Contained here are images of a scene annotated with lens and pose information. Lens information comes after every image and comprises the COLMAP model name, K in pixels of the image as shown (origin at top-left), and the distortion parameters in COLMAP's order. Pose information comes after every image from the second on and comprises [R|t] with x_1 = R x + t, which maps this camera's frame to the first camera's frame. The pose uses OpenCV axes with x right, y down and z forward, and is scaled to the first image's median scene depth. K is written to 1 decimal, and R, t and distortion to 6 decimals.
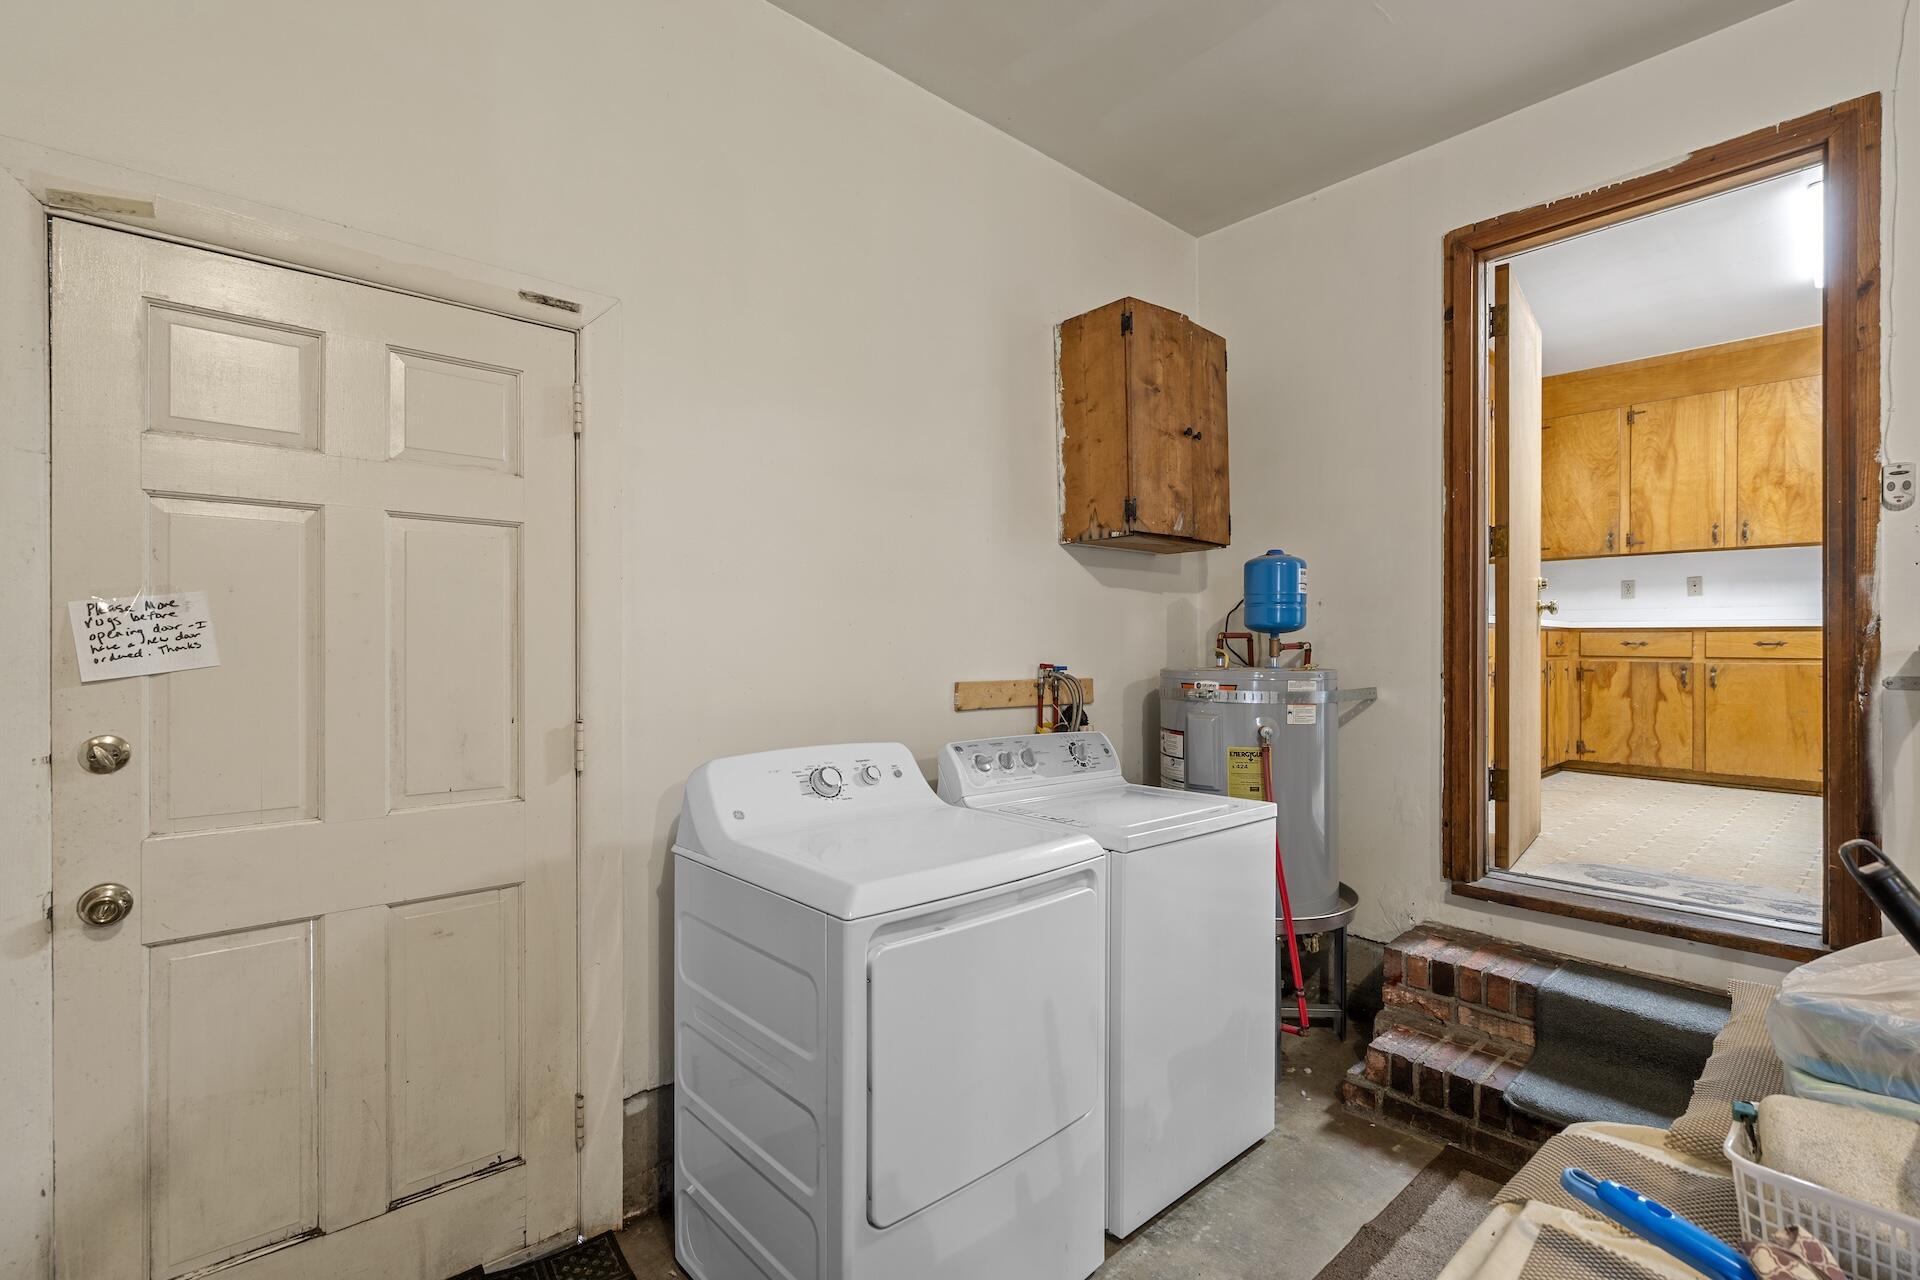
lens RADIAL K [[878.4, 0, 950.2], [0, 878.4, 648.5], [0, 0, 1]] dist [-0.010187, 0.002998]
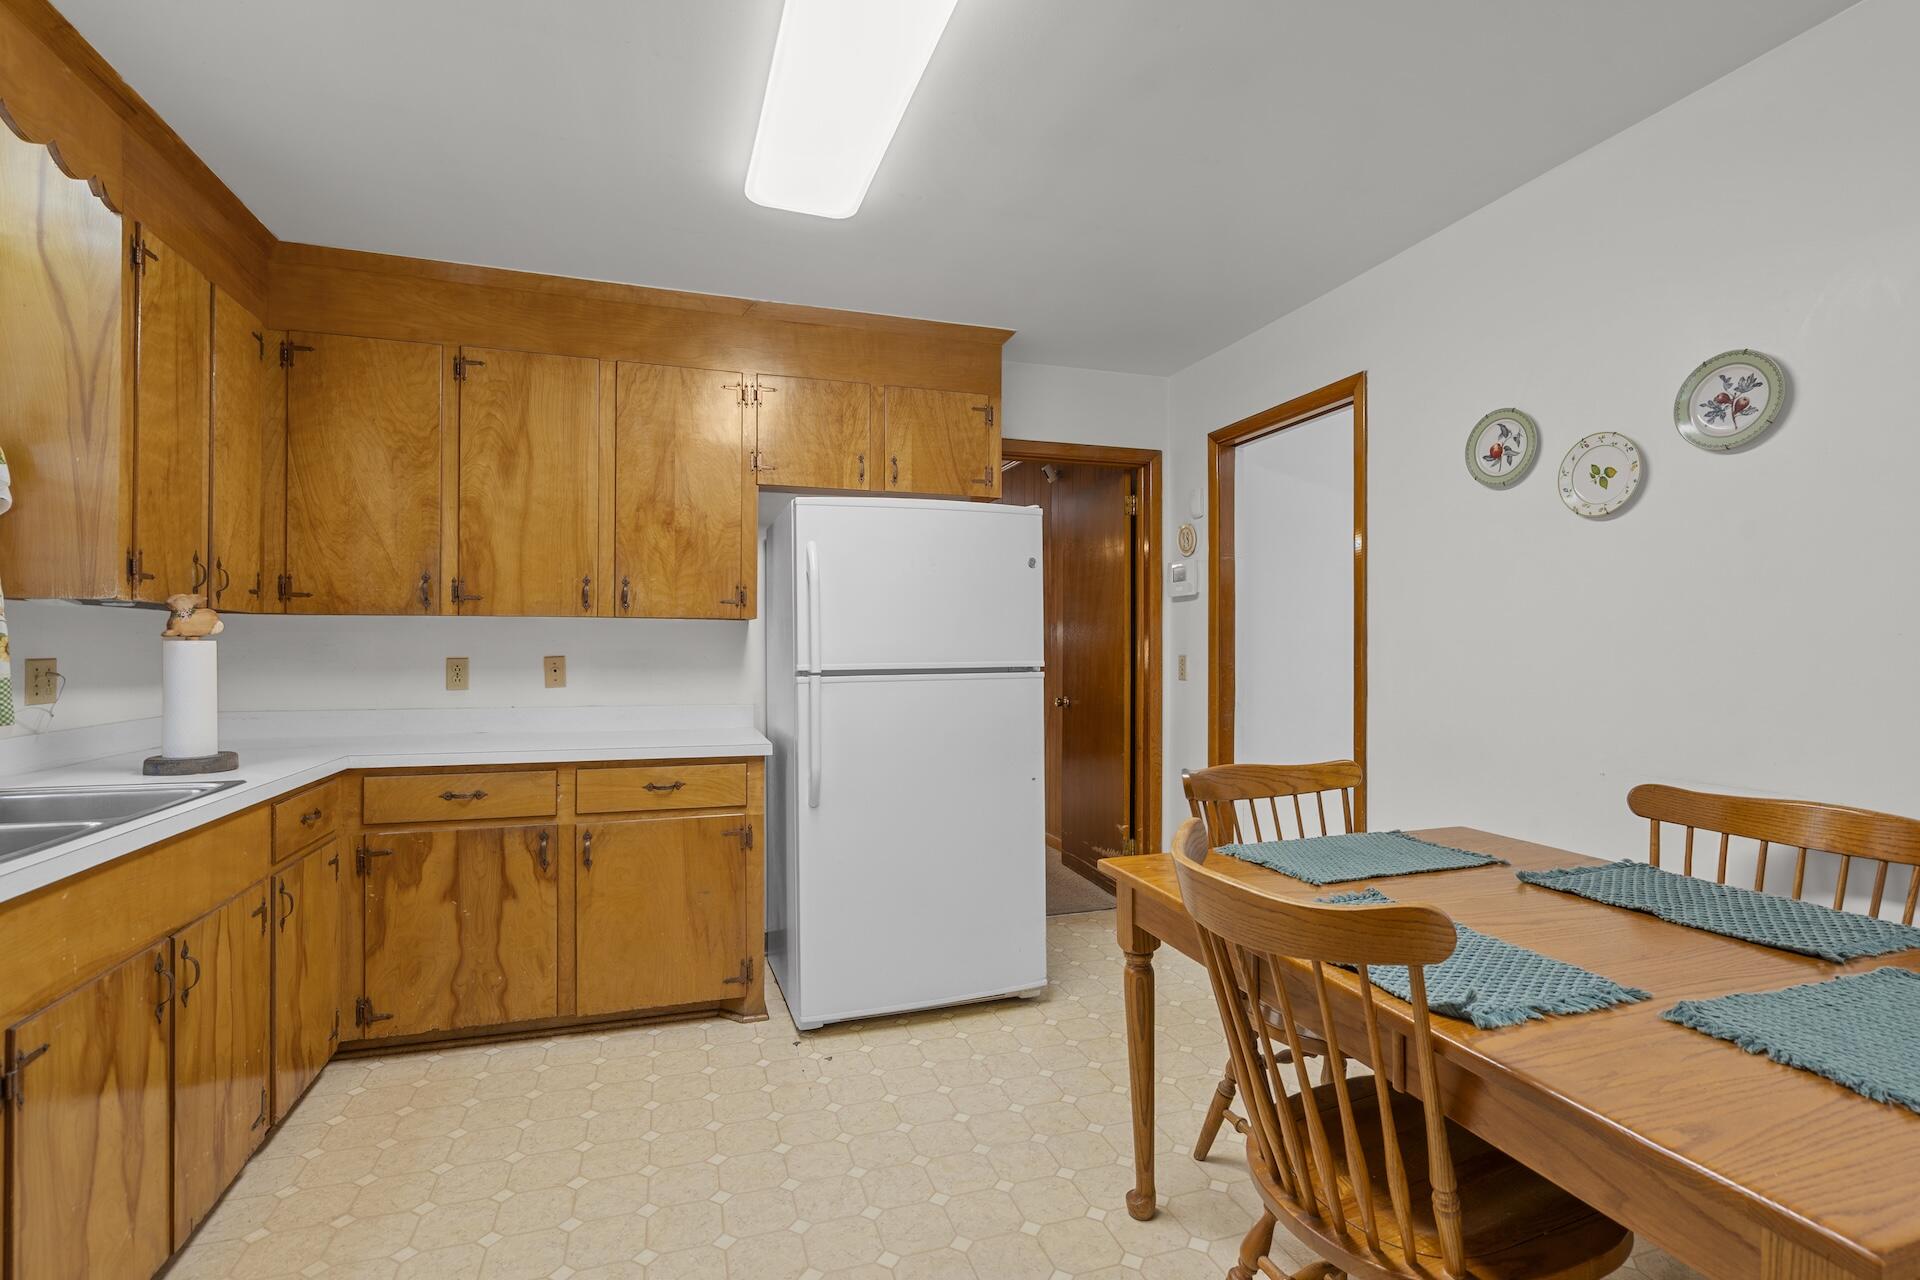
lens RADIAL K [[878.4, 0, 952.9], [0, 878.4, 635.9], [0, 0, 1]] dist [-0.010187, 0.002998]
pose [[0.402358, 0.001175, 0.915482, 0.420056], [0.000291, 0.999999, -0.001411, -0.099925], [-0.915482, 0.000835, 0.402357, 0.519567]]
